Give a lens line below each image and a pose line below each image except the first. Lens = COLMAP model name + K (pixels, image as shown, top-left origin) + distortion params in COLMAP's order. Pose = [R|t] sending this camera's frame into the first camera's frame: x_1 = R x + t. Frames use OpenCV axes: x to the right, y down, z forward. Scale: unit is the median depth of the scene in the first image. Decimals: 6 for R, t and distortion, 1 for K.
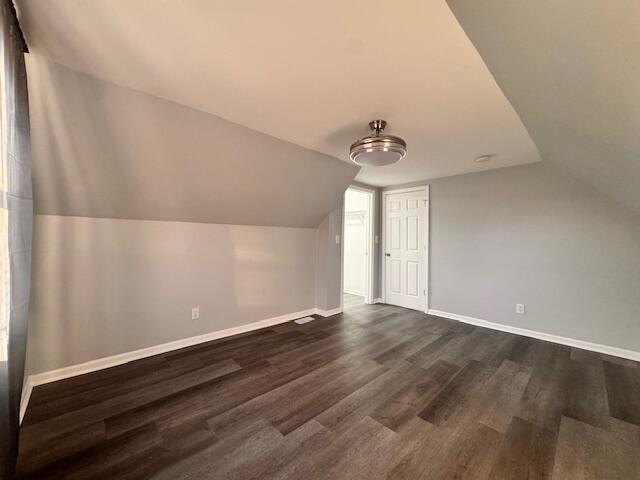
lens RADIAL K [[253.8, 0, 319.3], [0, 253.8, 237.8], [0, 0, 1]] dist [-0.000362, -0.000256]
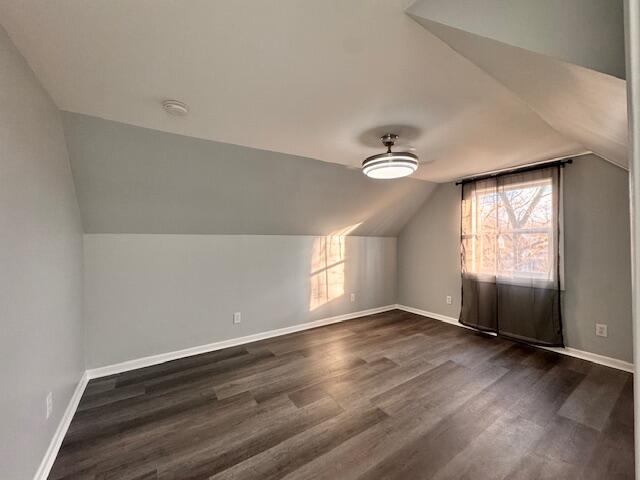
lens RADIAL K [[253.8, 0, 319.3], [0, 253.8, 237.8], [0, 0, 1]] dist [-0.000362, -0.000256]
pose [[-0.985440, -0.007952, 0.169840, 0.368090], [-0.009713, 0.999907, -0.009539, -0.044227], [-0.169749, -0.011050, -0.985425, 2.279884]]
